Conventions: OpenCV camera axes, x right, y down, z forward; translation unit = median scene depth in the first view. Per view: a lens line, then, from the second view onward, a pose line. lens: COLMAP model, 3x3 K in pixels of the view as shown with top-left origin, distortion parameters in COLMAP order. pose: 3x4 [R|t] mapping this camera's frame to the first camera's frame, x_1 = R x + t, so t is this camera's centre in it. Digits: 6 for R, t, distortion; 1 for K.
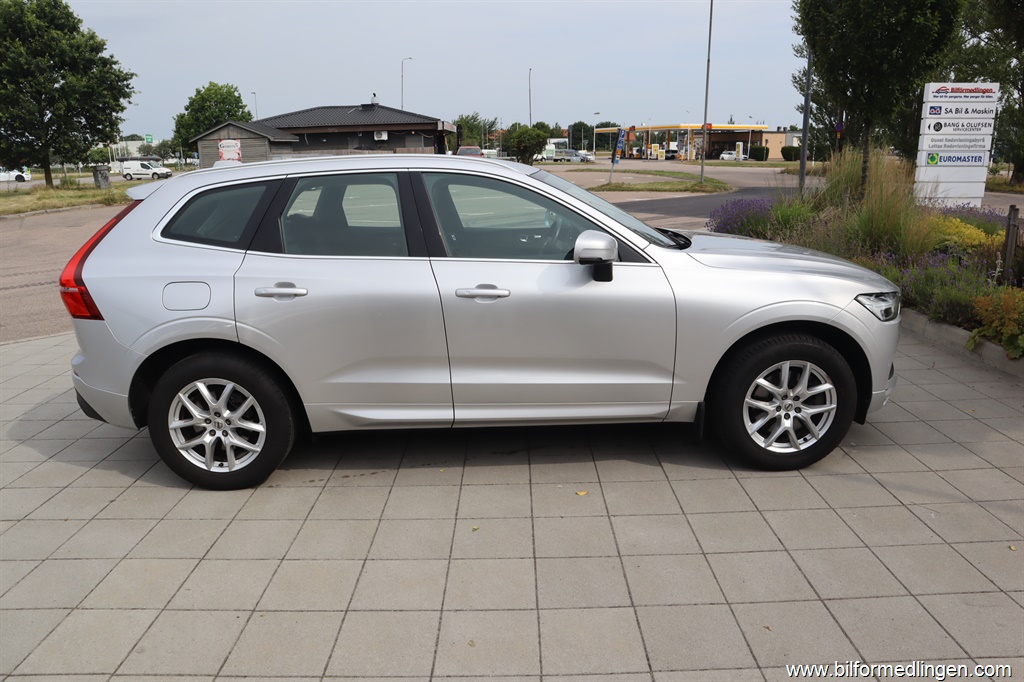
lens RADIAL K [[709.5, 0, 512.0], [0, 709.5, 341.0], [0, 0, 1]] dist [-0.130205, 0.076453]
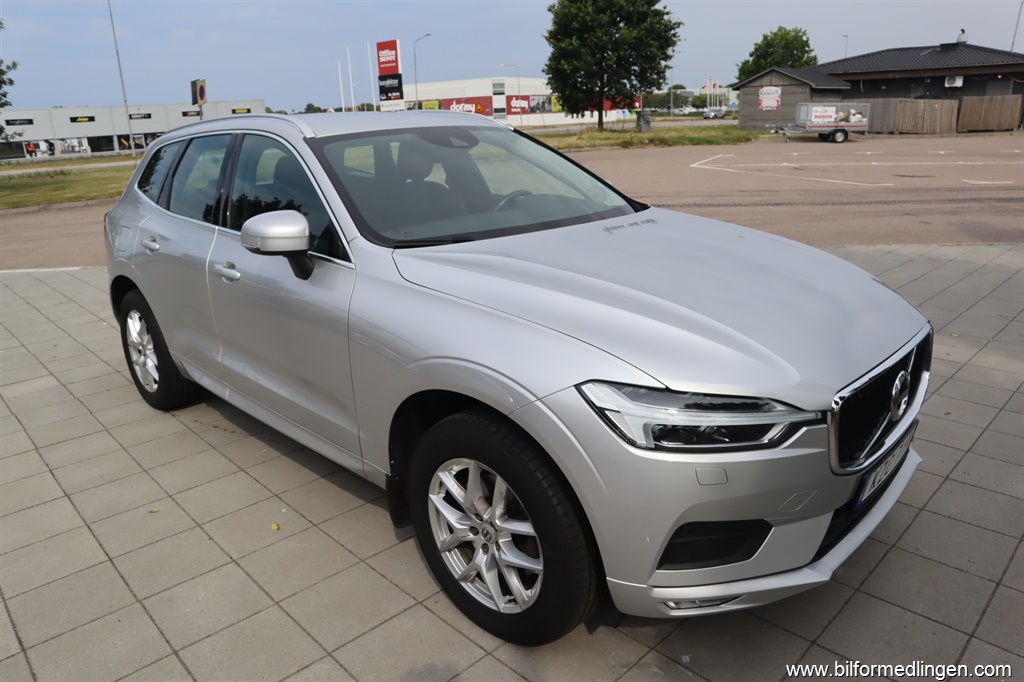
lens RADIAL K [[709.5, 0, 512.0], [0, 709.5, 341.0], [0, 0, 1]] dist [-0.130205, 0.076453]
pose [[0.692597, 0.210135, -0.690039, 0.095947], [-0.160496, 0.977539, 0.136595, -0.018269], [0.703243, 0.016143, 0.710766, 0.071846]]
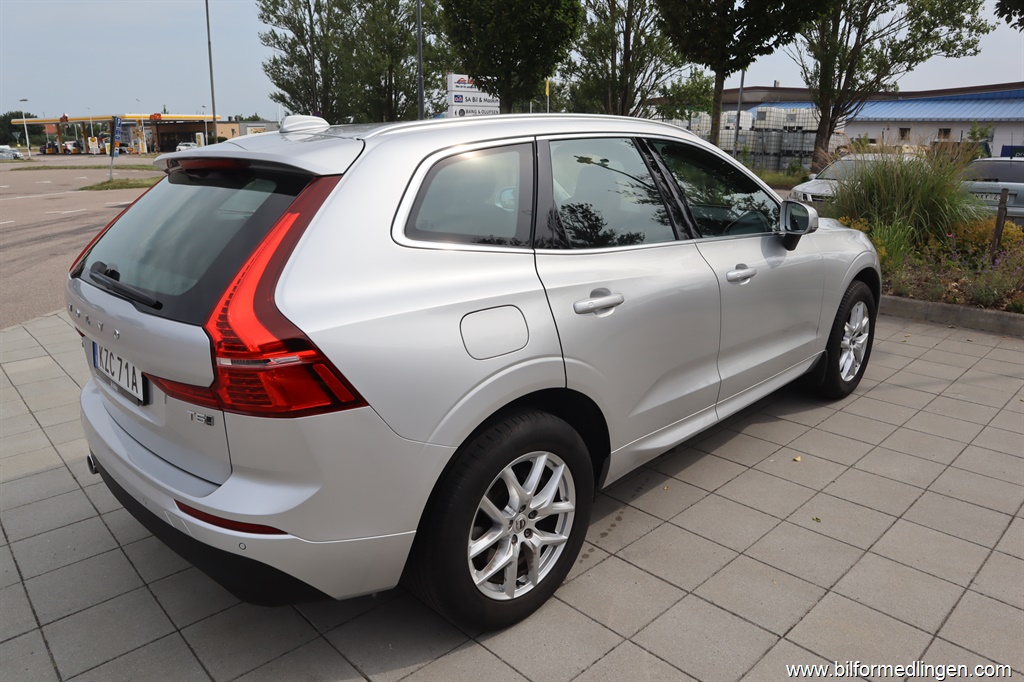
lens RADIAL K [[709.5, 0, 512.0], [0, 709.5, 341.0], [0, 0, 1]] dist [-0.130205, 0.076453]
pose [[0.731691, -0.175567, 0.658638, -0.098476], [0.167150, 0.982972, 0.076333, -0.011554], [-0.660824, 0.054239, 0.748578, 0.060105]]
